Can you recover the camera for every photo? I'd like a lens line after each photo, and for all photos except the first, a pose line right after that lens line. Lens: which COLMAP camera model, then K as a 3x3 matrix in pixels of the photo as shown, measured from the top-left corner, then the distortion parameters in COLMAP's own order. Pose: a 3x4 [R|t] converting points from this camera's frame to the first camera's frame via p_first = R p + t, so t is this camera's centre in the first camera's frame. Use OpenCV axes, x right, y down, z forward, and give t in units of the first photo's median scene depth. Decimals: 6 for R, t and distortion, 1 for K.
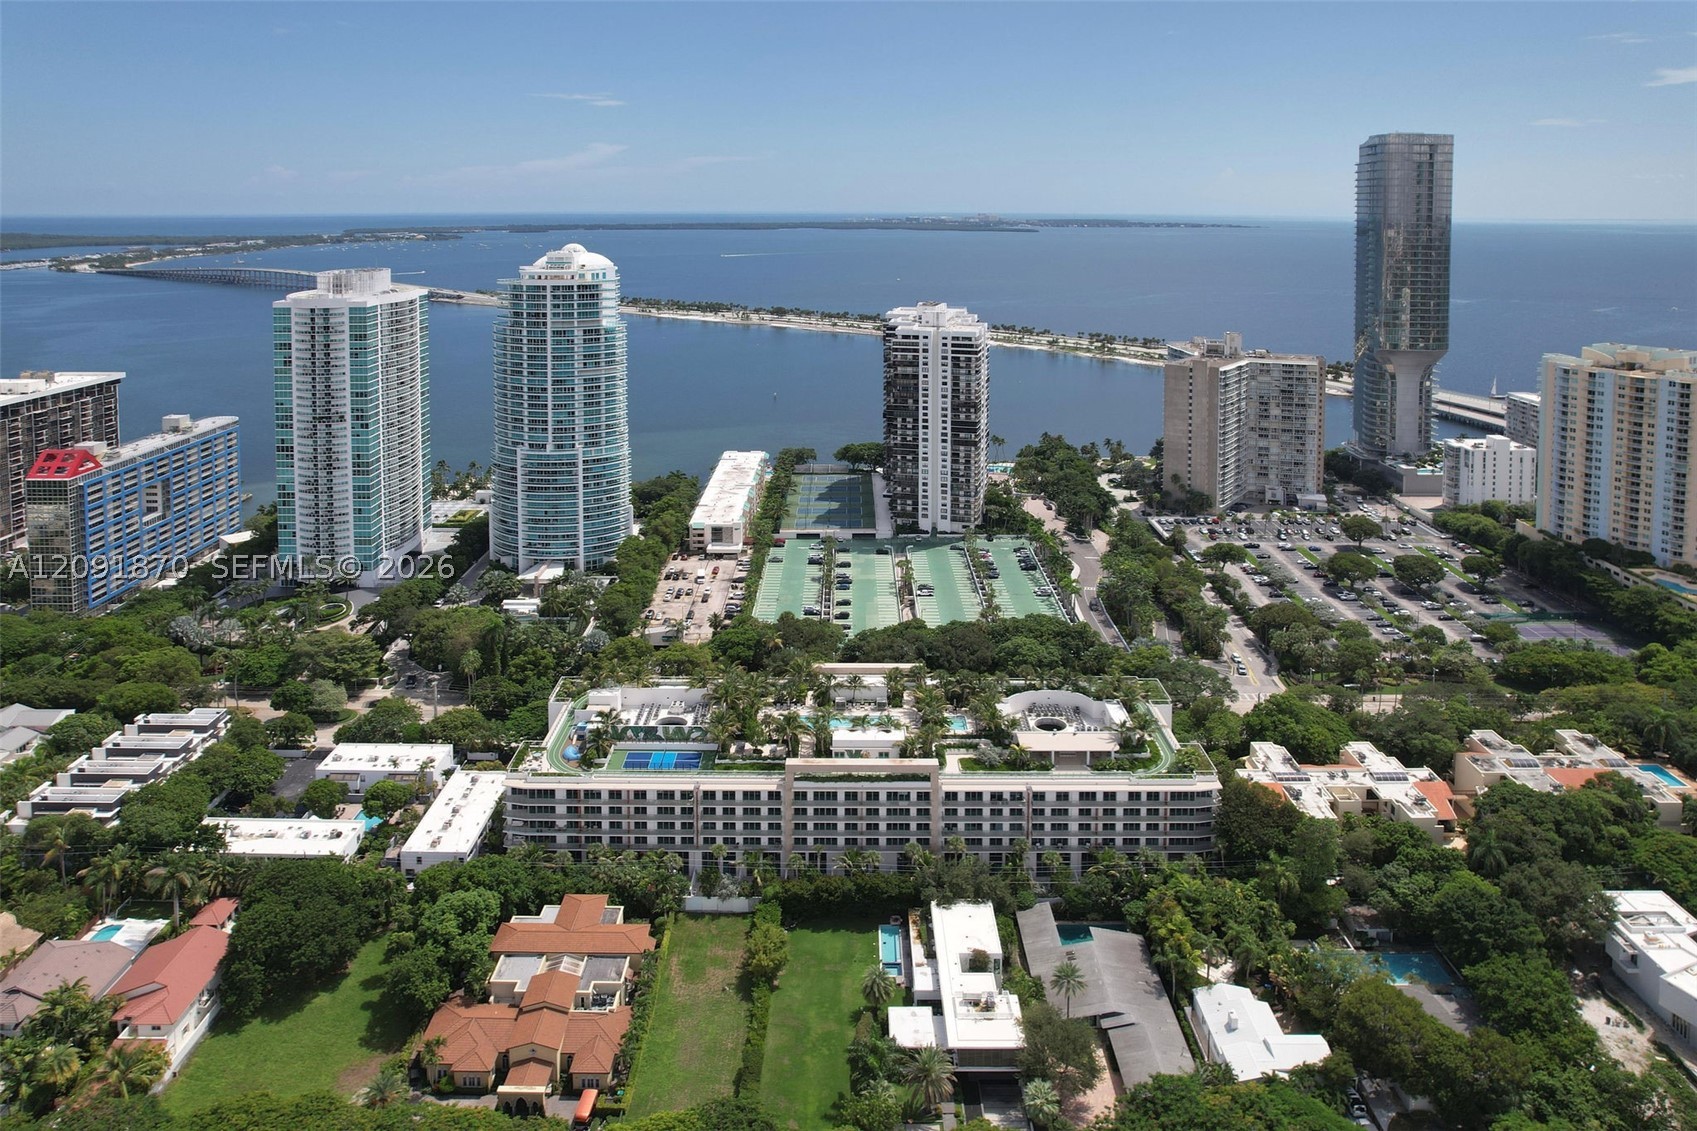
lens RADIAL K [[1204.3, 0, 854.5], [0, 1204.3, 545.7], [0, 0, 1]] dist [-0.004677, -0.003418]
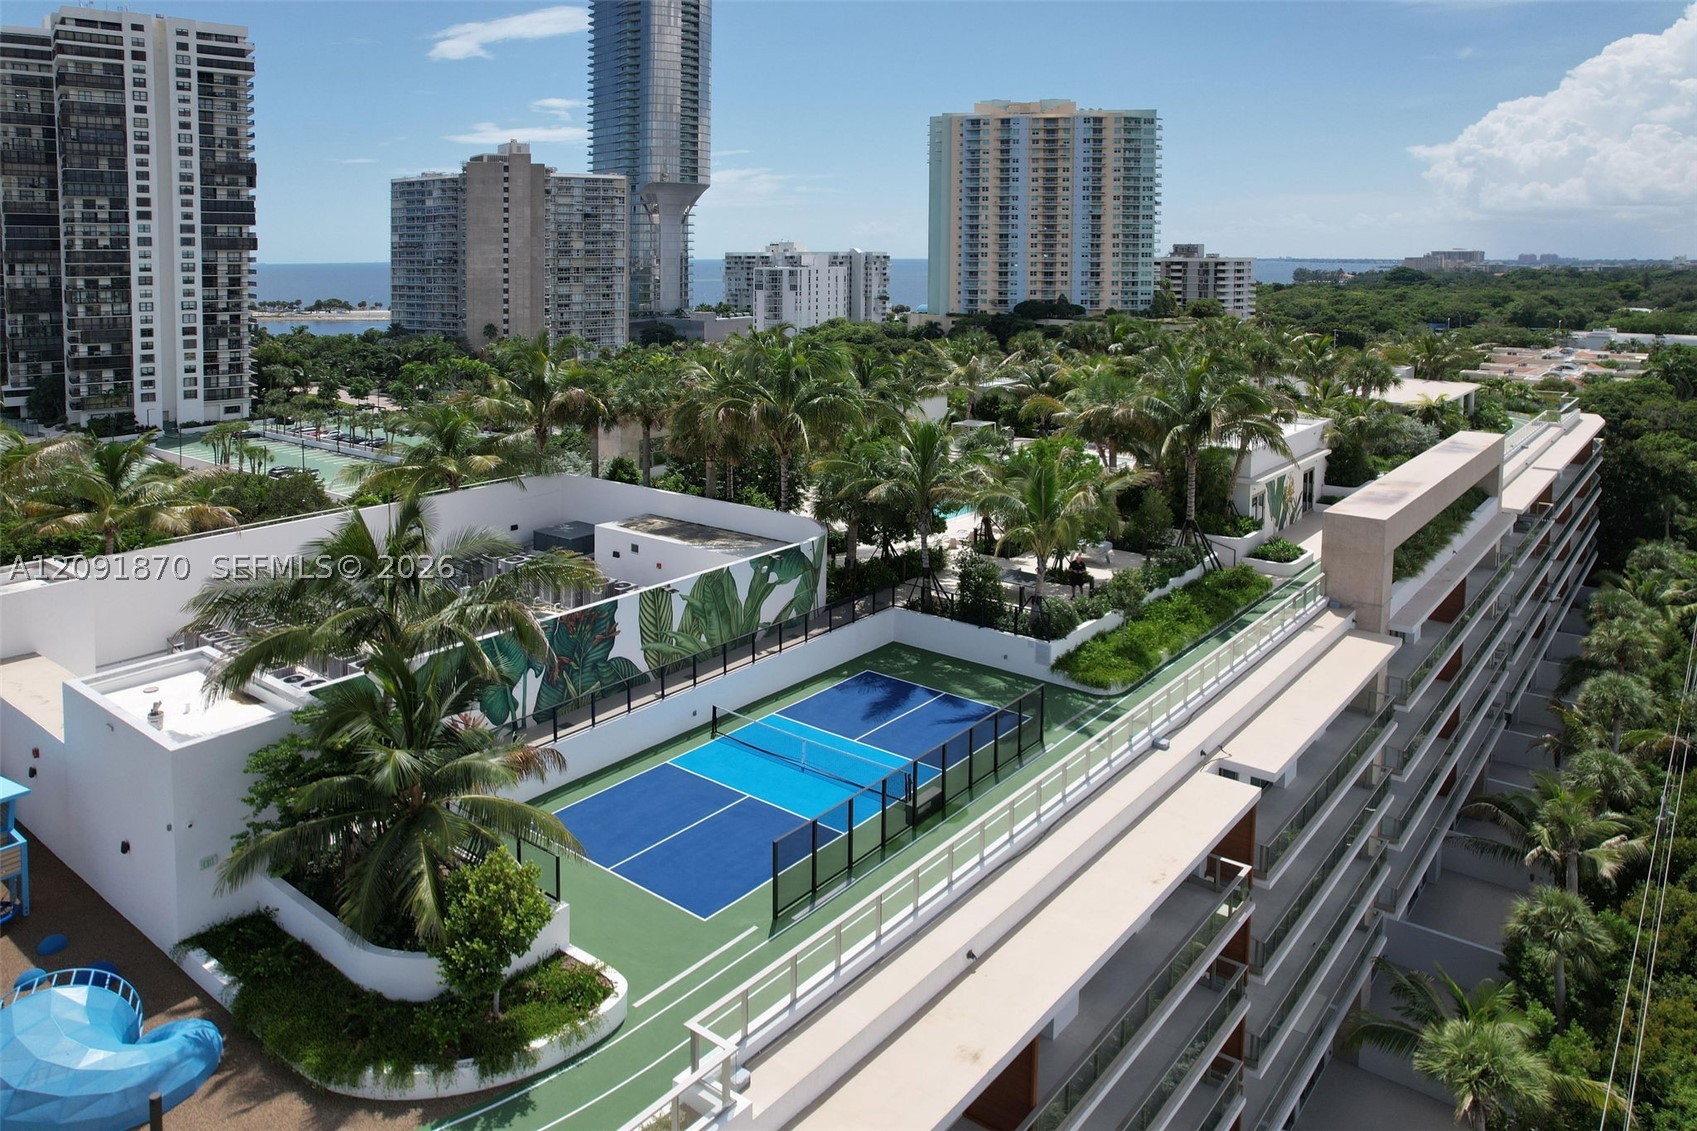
lens RADIAL K [[1162.5, 0, 871.6], [0, 1162.5, 413.8], [0, 0, 1]] dist [-0.002552, 0.028329]
pose [[0.627781, -0.115072, 0.769837, -0.168377], [0.218744, 0.975237, -0.032606, 0.084162], [-0.747022, 0.188867, 0.637407, 0.533895]]
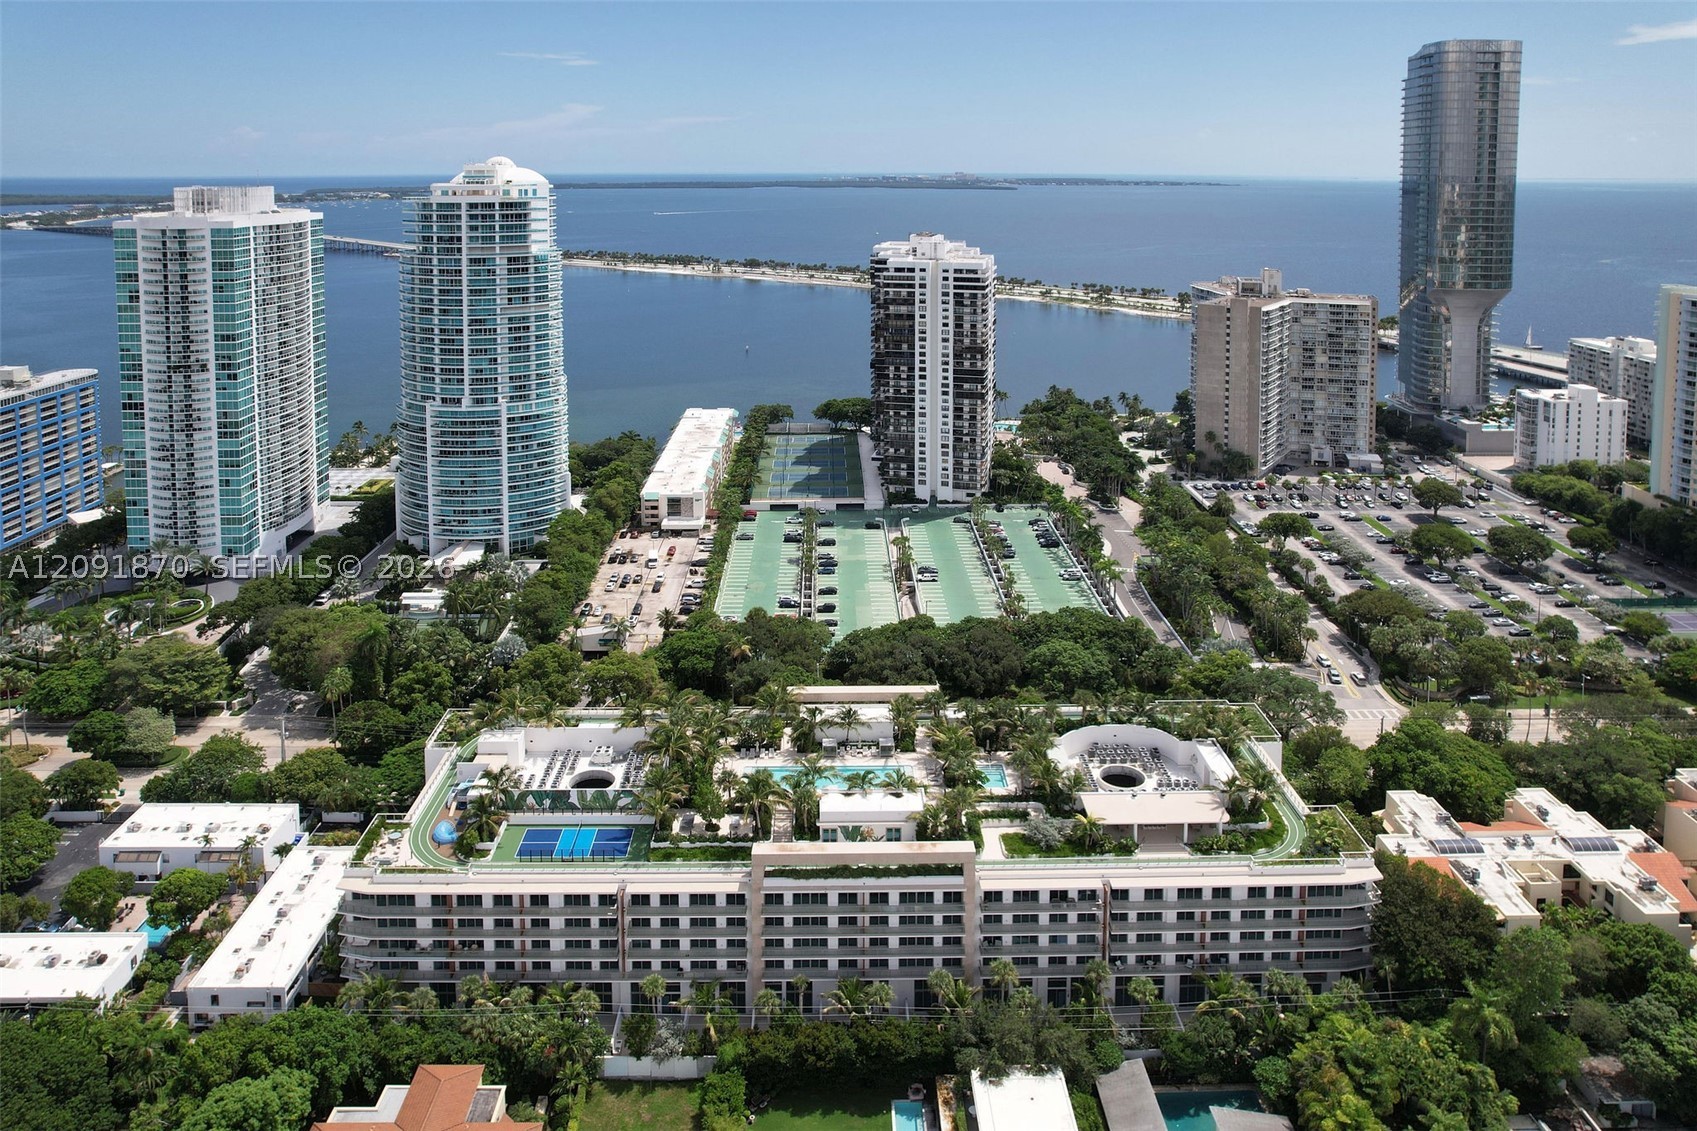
lens RADIAL K [[1223.3, 0, 844.0], [0, 1223.3, 454.8], [0, 0, 1]] dist [-0.044465, 0.030115]
pose [[0.999926, -0.006348, 0.010391, -0.006221], [0.006797, 0.999018, -0.043773, -0.008412], [-0.010103, 0.043841, 0.998987, 0.175576]]
